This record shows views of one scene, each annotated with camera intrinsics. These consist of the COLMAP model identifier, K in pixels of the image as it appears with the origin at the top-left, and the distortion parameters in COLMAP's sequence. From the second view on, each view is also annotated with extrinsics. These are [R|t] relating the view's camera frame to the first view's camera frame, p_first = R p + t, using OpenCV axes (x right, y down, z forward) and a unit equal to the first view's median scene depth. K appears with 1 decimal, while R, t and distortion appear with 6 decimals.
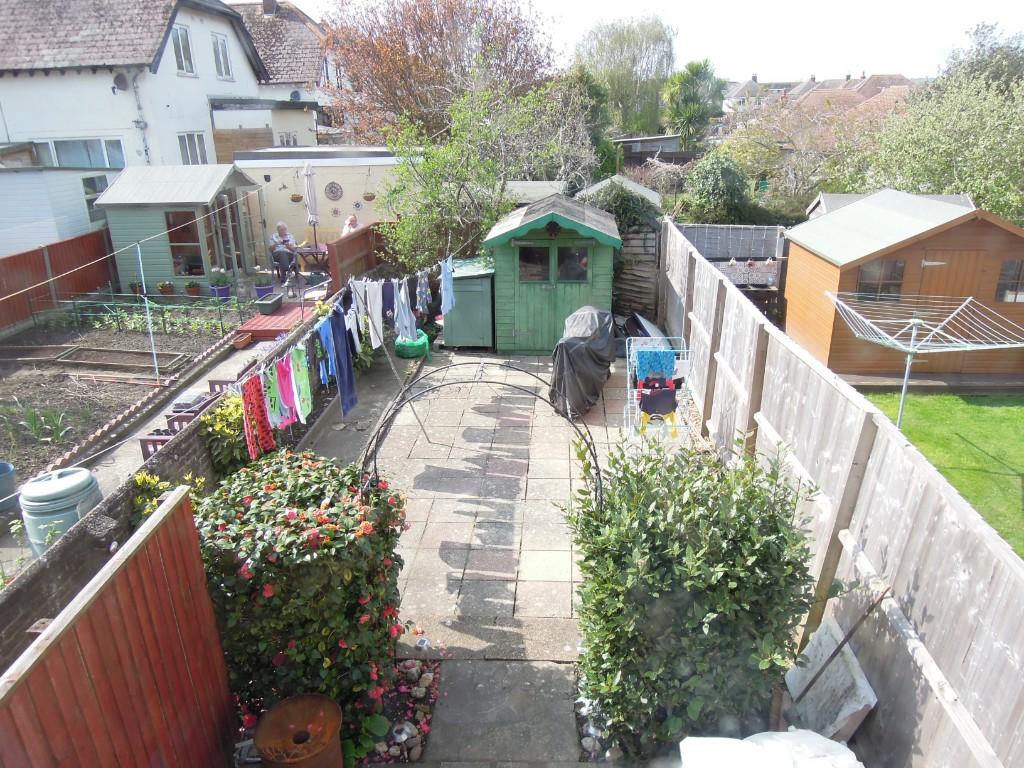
lens RADIAL K [[728.7, 0, 513.3], [0, 728.7, 385.1], [0, 0, 1]] dist [-0.026338, 0.000167]
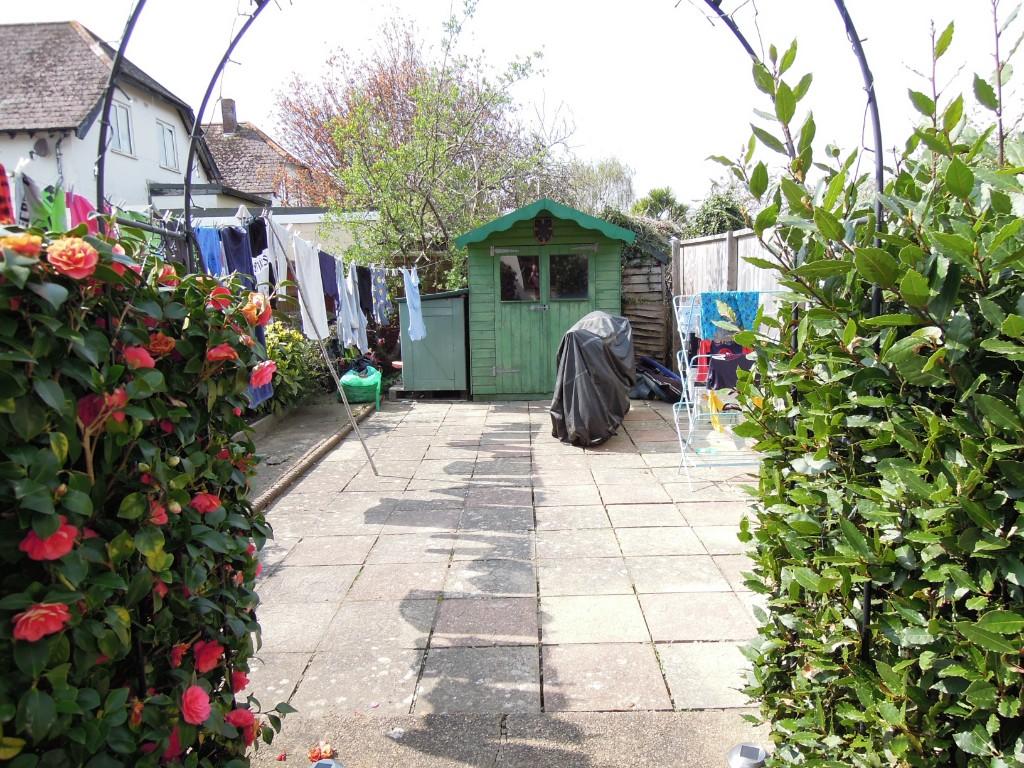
lens RADIAL K [[728.7, 0, 514.1], [0, 728.7, 387.1], [0, 0, 1]] dist [-0.026338, 0.000167]
pose [[0.998579, -0.017100, 0.050471, -0.015647], [0.027227, 0.977882, -0.207376, 0.091488], [-0.045808, 0.208455, 0.976959, 0.223497]]
